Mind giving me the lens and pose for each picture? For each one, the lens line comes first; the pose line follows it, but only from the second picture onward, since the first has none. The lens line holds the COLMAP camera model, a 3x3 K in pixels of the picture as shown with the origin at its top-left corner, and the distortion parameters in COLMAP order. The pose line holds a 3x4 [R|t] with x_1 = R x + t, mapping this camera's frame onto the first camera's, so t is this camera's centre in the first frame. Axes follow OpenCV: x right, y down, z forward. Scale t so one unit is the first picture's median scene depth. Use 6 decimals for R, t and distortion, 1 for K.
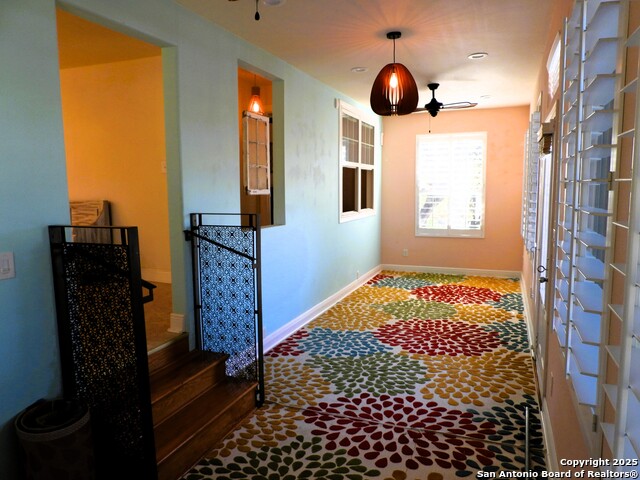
lens RADIAL K [[458.9, 0, 320.9], [0, 458.9, 238.9], [0, 0, 1]] dist [-0.022551, 0.007460]
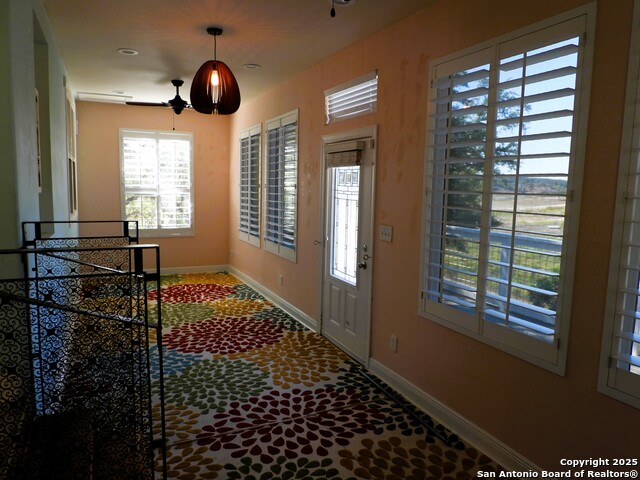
lens RADIAL K [[458.9, 0, 320.3], [0, 458.9, 239.3], [0, 0, 1]] dist [-0.022551, 0.007460]
pose [[0.676219, -0.060879, 0.734181, -0.384362], [0.054770, 0.997976, 0.032308, -0.022448], [-0.734662, 0.018364, 0.678185, 0.169546]]
